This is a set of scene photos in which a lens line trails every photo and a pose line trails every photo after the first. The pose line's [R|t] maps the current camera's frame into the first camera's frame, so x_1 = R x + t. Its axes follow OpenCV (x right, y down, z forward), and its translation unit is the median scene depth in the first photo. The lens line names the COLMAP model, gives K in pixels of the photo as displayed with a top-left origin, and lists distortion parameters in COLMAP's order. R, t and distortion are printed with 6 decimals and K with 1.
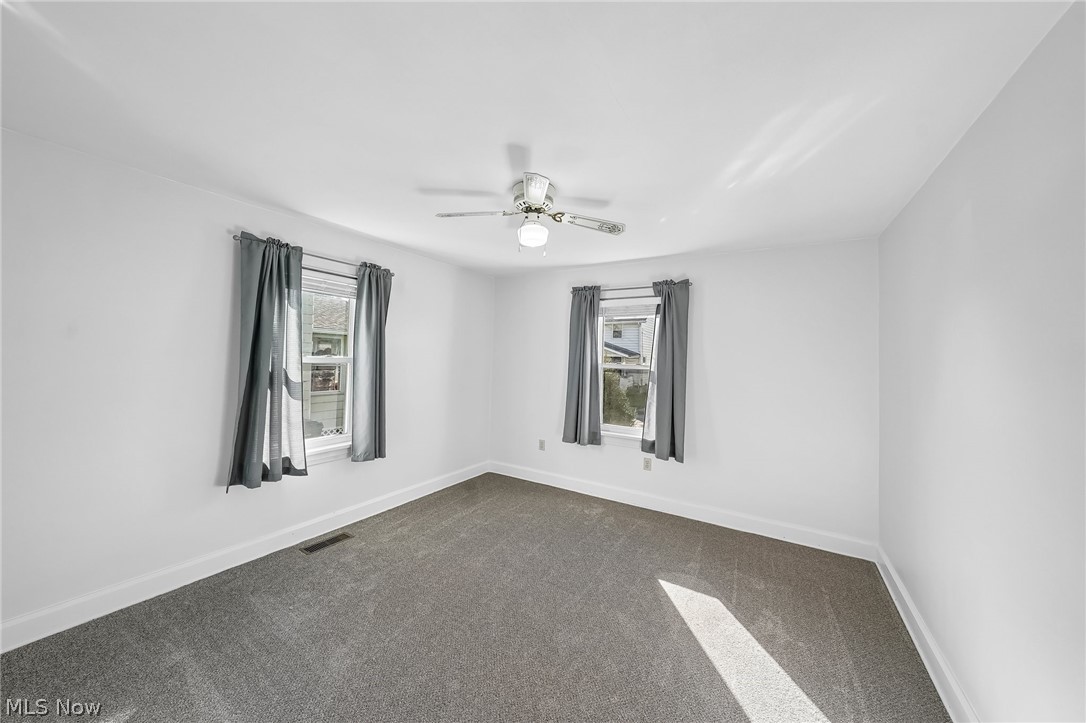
lens RADIAL K [[374.0, 0, 538.9], [0, 374.0, 367.0], [0, 0, 1]] dist [-0.000296, 0.000103]
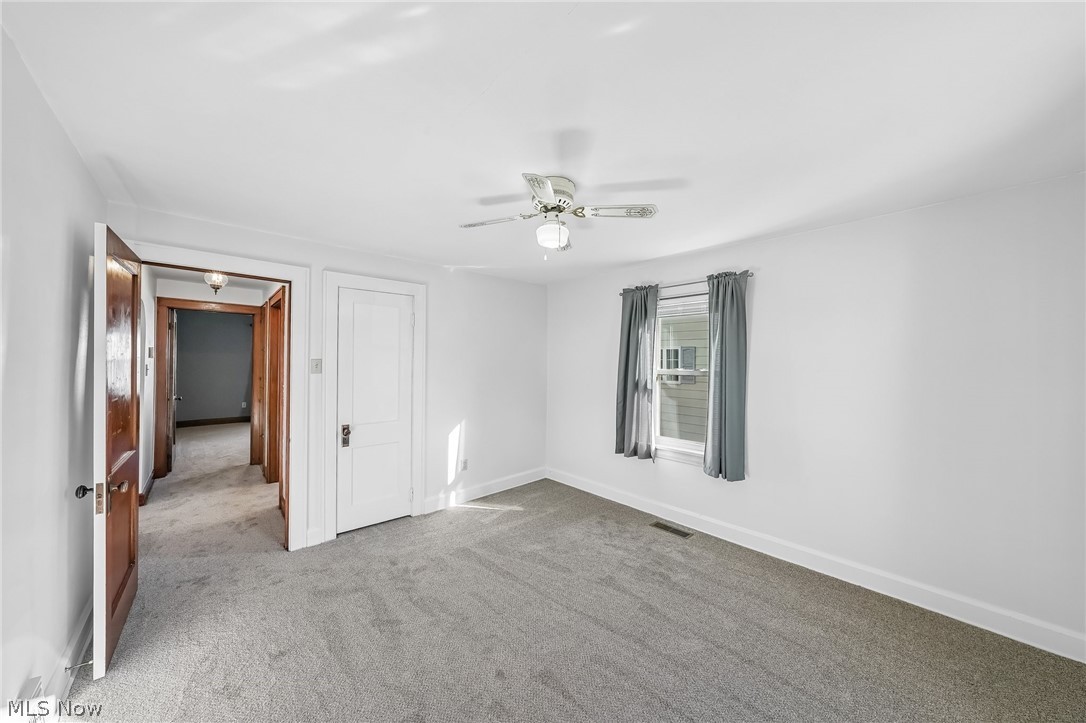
lens RADIAL K [[374.0, 0, 538.9], [0, 374.0, 367.0], [0, 0, 1]] dist [-0.000296, 0.000103]
pose [[-0.277879, -0.008420, -0.960579, 0.691736], [-0.032767, 0.999463, 0.000719, -0.022819], [0.960057, 0.031675, -0.278005, 0.948927]]
